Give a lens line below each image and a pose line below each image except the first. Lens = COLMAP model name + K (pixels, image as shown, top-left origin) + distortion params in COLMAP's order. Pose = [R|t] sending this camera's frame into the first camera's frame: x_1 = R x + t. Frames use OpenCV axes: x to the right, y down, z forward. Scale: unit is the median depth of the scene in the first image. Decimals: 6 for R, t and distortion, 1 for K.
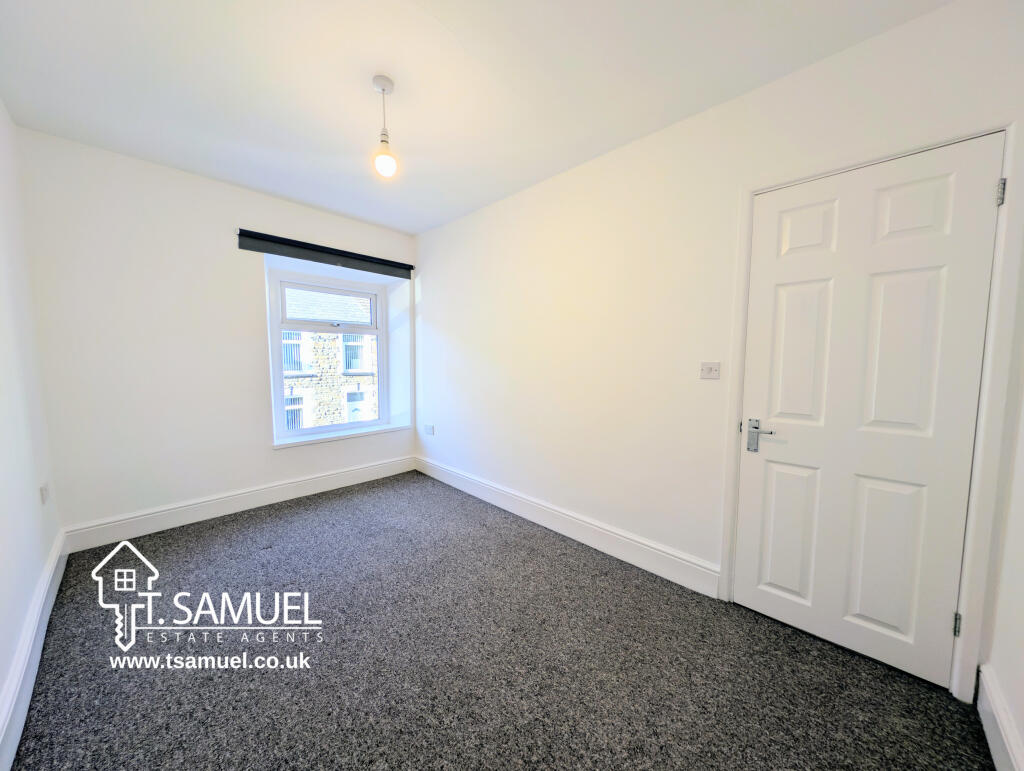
lens RADIAL K [[364.3, 0, 510.9], [0, 364.3, 384.0], [0, 0, 1]] dist [0.026347, -0.007502]
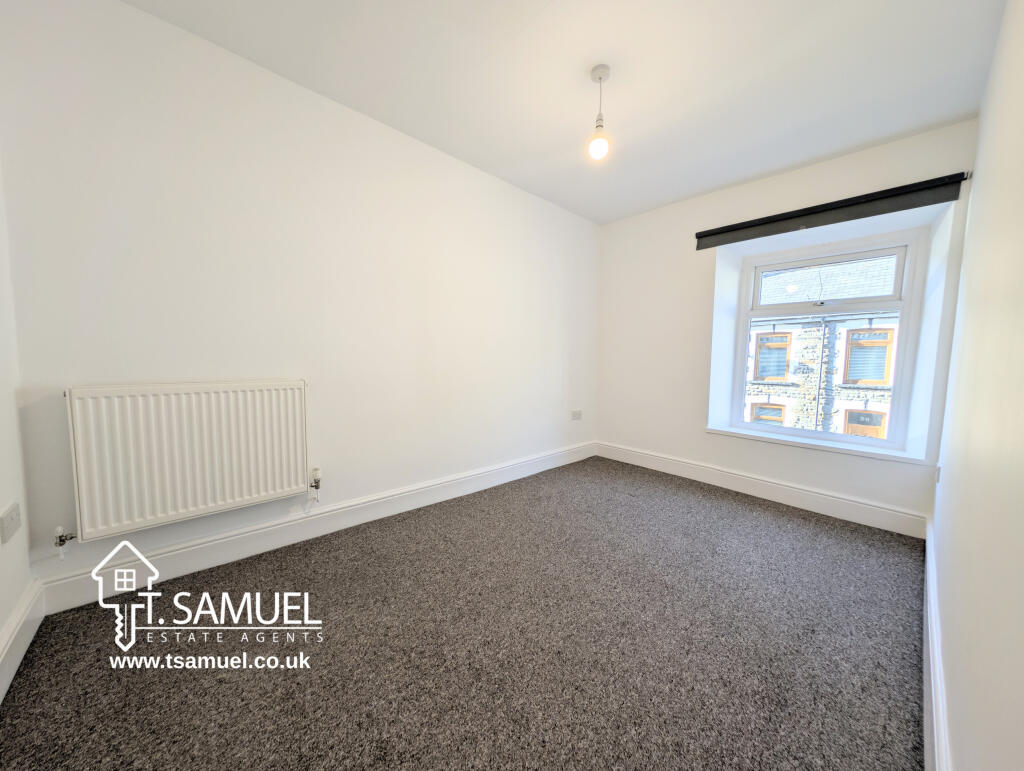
lens RADIAL K [[364.3, 0, 510.9], [0, 364.3, 384.0], [0, 0, 1]] dist [0.026347, -0.007502]
pose [[-0.060404, 0.068495, -0.995821, 0.566215], [-0.091851, 0.993029, 0.073874, 0.018454], [0.993939, 0.095929, -0.053692, 0.632137]]
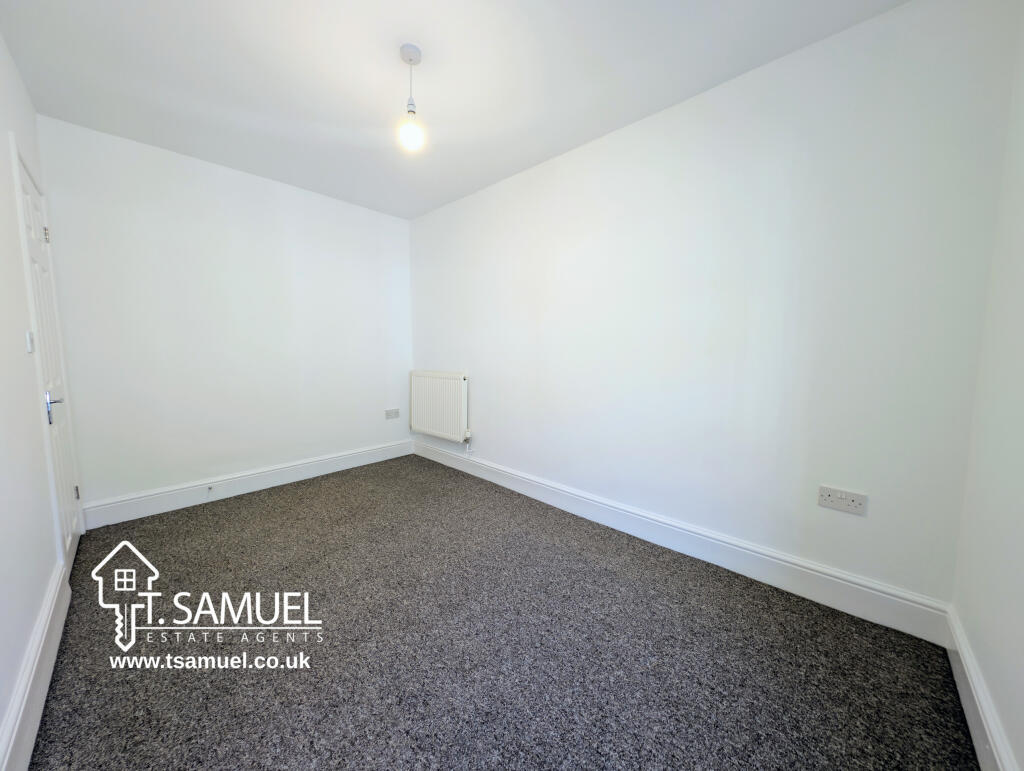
lens RADIAL K [[364.3, 0, 510.9], [0, 364.3, 384.0], [0, 0, 1]] dist [0.026347, -0.007502]
pose [[-0.999953, -0.009540, -0.001870, -0.440547], [-0.009715, 0.987597, 0.156706, -0.070752], [0.000352, 0.156717, -0.987643, 1.504817]]
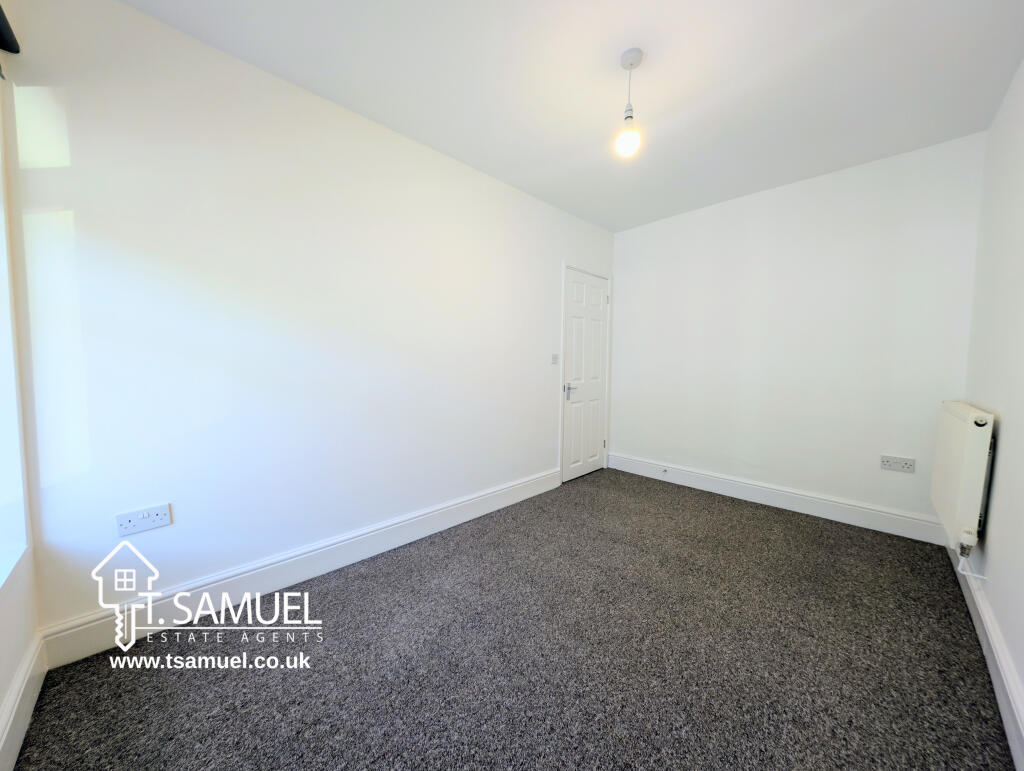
lens RADIAL K [[364.3, 0, 510.9], [0, 364.3, 384.0], [0, 0, 1]] dist [0.026347, -0.007502]
pose [[0.025075, -0.071330, 0.997138, -0.973658], [0.059498, 0.995789, 0.069737, -0.040921], [-0.997913, 0.057579, 0.029213, 0.950133]]
